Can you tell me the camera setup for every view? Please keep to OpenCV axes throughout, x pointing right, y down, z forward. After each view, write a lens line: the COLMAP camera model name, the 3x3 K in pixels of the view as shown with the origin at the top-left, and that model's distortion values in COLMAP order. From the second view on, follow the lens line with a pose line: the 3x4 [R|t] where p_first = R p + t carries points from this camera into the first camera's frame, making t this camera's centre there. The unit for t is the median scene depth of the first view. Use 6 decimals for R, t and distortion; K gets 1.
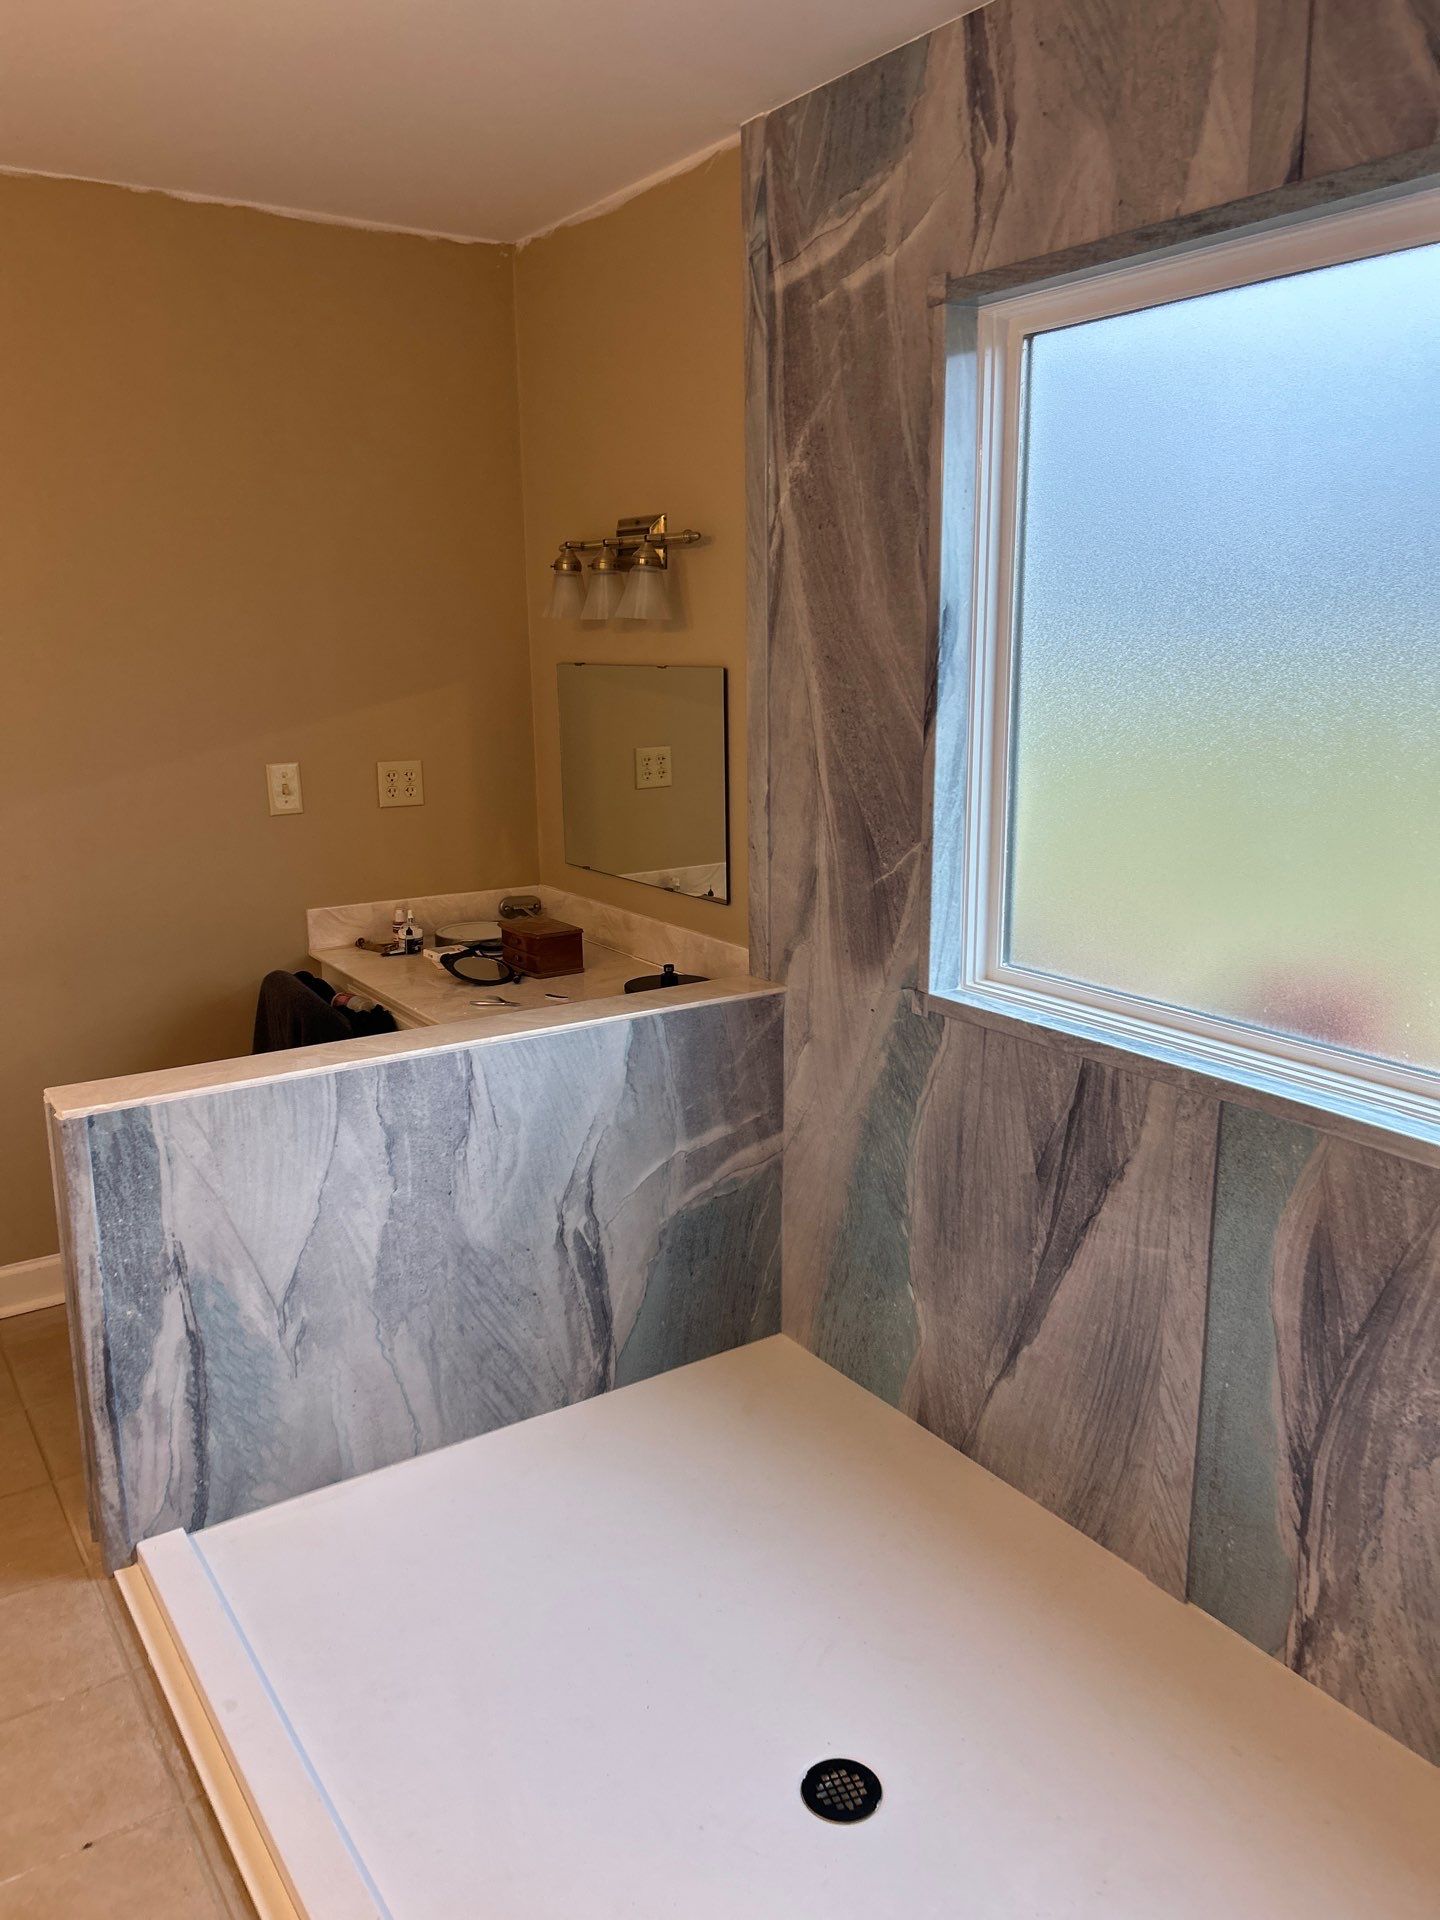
lens RADIAL K [[1439.1, 0, 722.2], [0, 1439.1, 982.3], [0, 0, 1]] dist [0.061134, -0.063351]
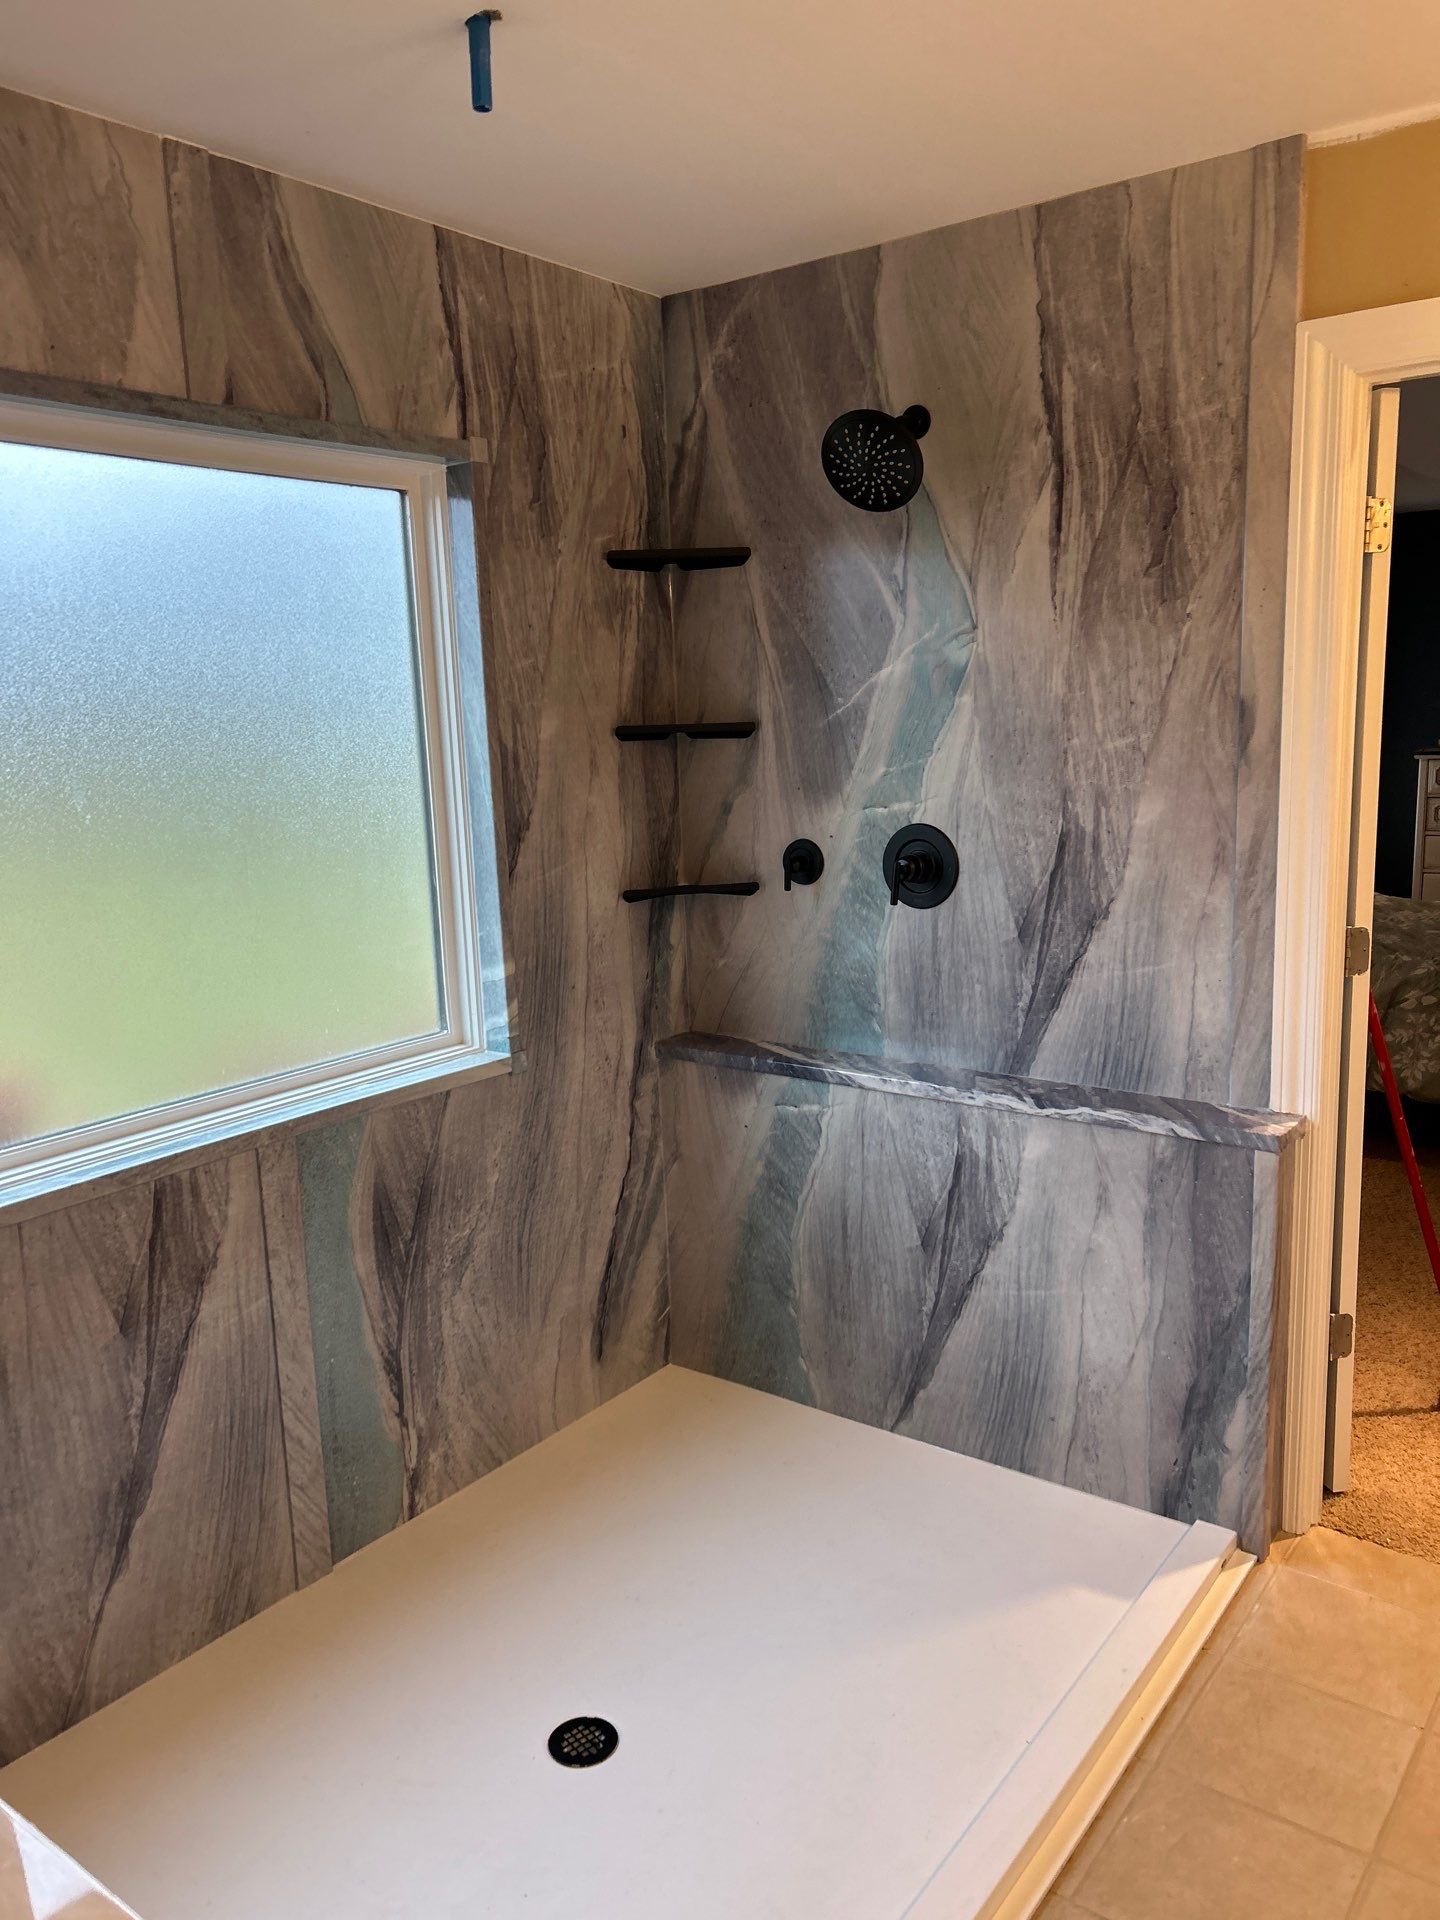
lens RADIAL K [[1439.1, 0, 722.2], [0, 1439.1, 982.3], [0, 0, 1]] dist [0.061134, -0.063351]
pose [[-0.327428, -0.166637, 0.930066, -0.808343], [0.256349, 0.931741, 0.257184, -0.238418], [-0.909437, 0.322631, -0.262361, 0.887518]]
